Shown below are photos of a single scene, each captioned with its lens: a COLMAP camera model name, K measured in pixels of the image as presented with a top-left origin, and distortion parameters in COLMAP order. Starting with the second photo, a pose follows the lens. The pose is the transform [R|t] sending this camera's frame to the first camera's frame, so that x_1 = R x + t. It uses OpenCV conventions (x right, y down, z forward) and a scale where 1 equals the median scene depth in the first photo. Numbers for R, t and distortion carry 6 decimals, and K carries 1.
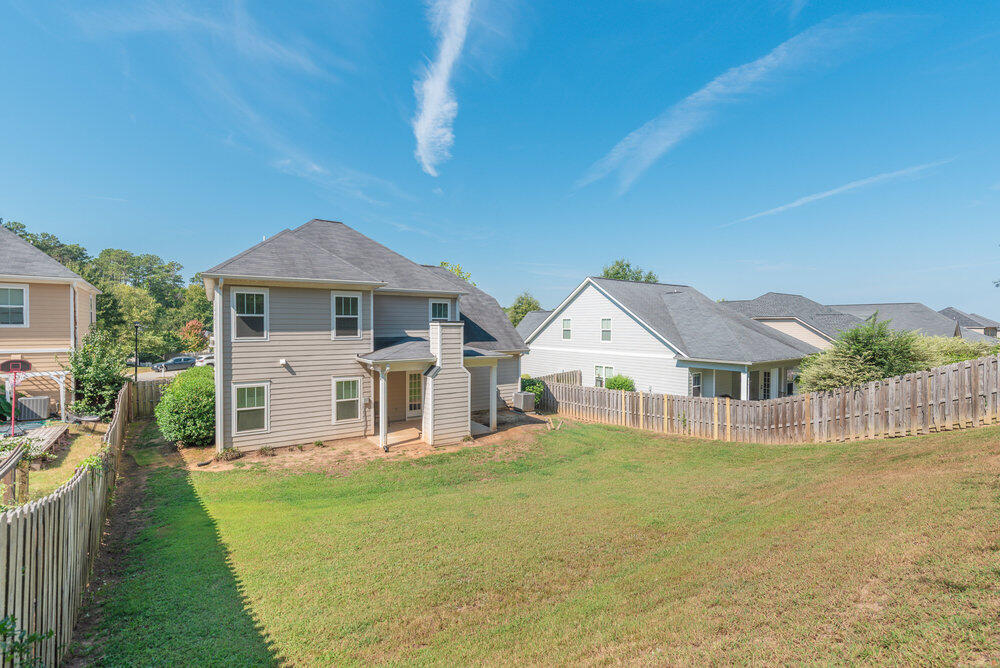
lens RADIAL K [[441.9, 0, 500.6], [0, 441.9, 337.2], [0, 0, 1]] dist [0.001303, 0.000027]
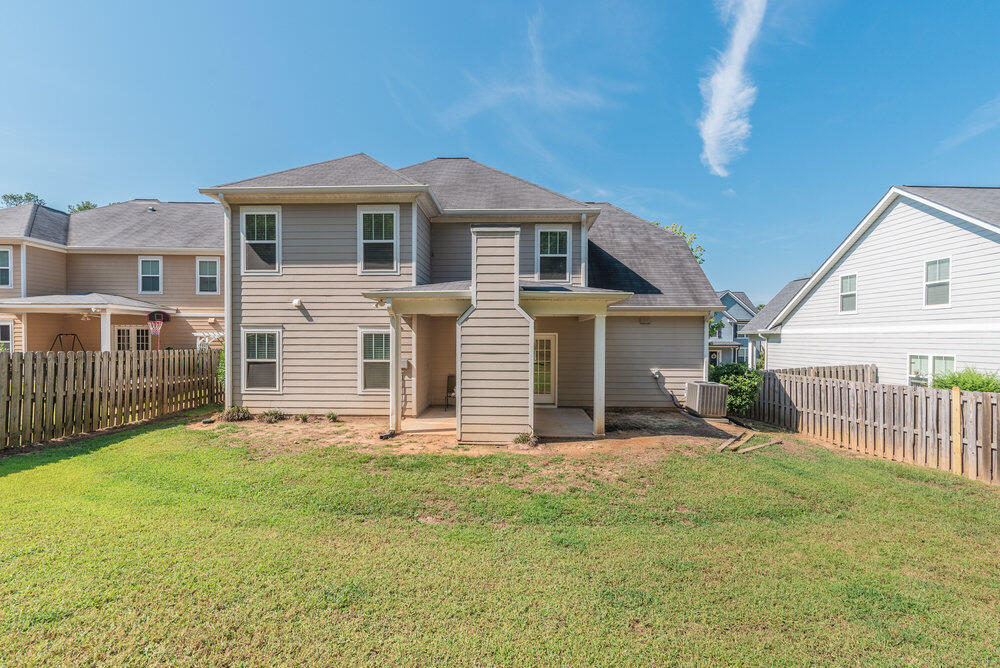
lens RADIAL K [[446.2, 0, 497.8], [0, 446.2, 342.2], [0, 0, 1]] dist [0.000456, 0.000010]
pose [[0.818672, 0.006710, -0.574222, 0.217487], [-0.019643, 0.999674, -0.016324, 0.121634], [0.573925, 0.024643, 0.818537, 0.536755]]
